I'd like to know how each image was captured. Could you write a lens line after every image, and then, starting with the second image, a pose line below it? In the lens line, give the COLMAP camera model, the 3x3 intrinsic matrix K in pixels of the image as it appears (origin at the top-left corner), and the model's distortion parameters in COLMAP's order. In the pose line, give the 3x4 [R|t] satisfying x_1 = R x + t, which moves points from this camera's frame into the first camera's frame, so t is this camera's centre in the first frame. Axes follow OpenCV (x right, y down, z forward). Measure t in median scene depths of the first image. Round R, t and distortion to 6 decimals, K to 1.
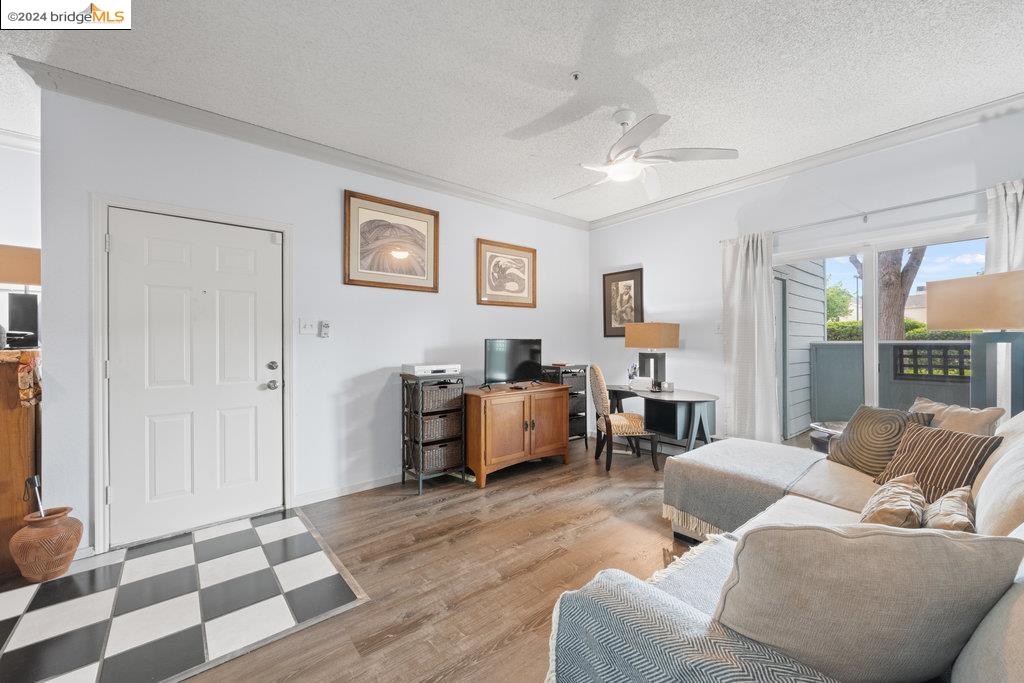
lens RADIAL K [[398.8, 0, 513.4], [0, 398.8, 341.3], [0, 0, 1]] dist [-0.000377, -0.000096]
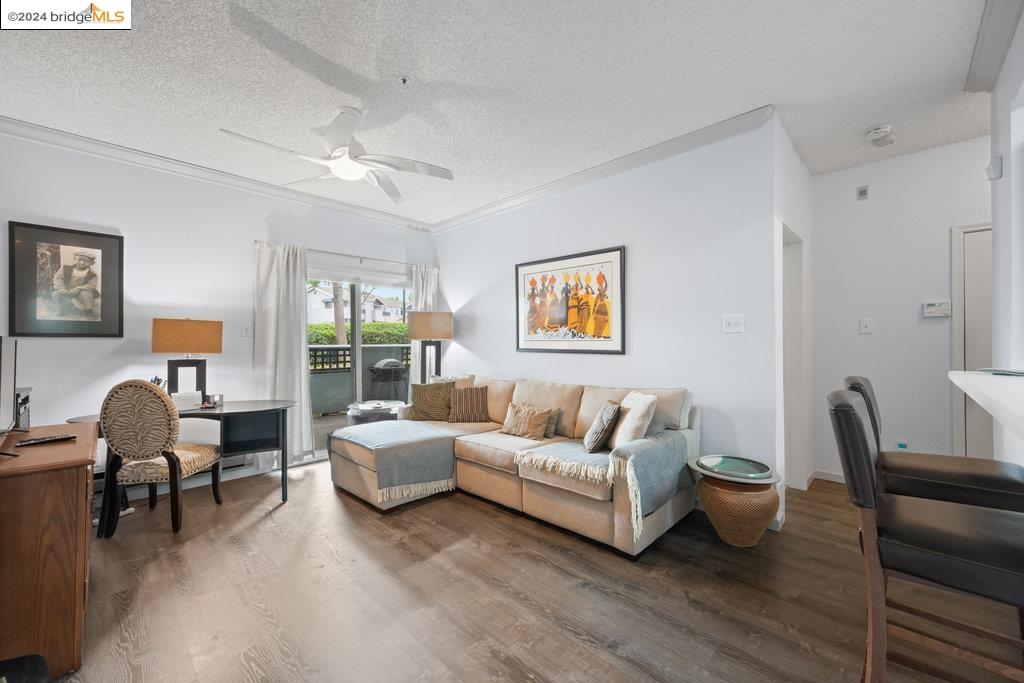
lens RADIAL K [[405.9, 0, 512.0], [0, 405.9, 341.5], [0, 0, 1]] dist [0.001397, 0.000037]
pose [[-0.105486, 0.012637, 0.994341, -0.570337], [-0.000753, 0.999918, -0.012787, 0.004894], [-0.994421, -0.002098, -0.105468, 0.538370]]
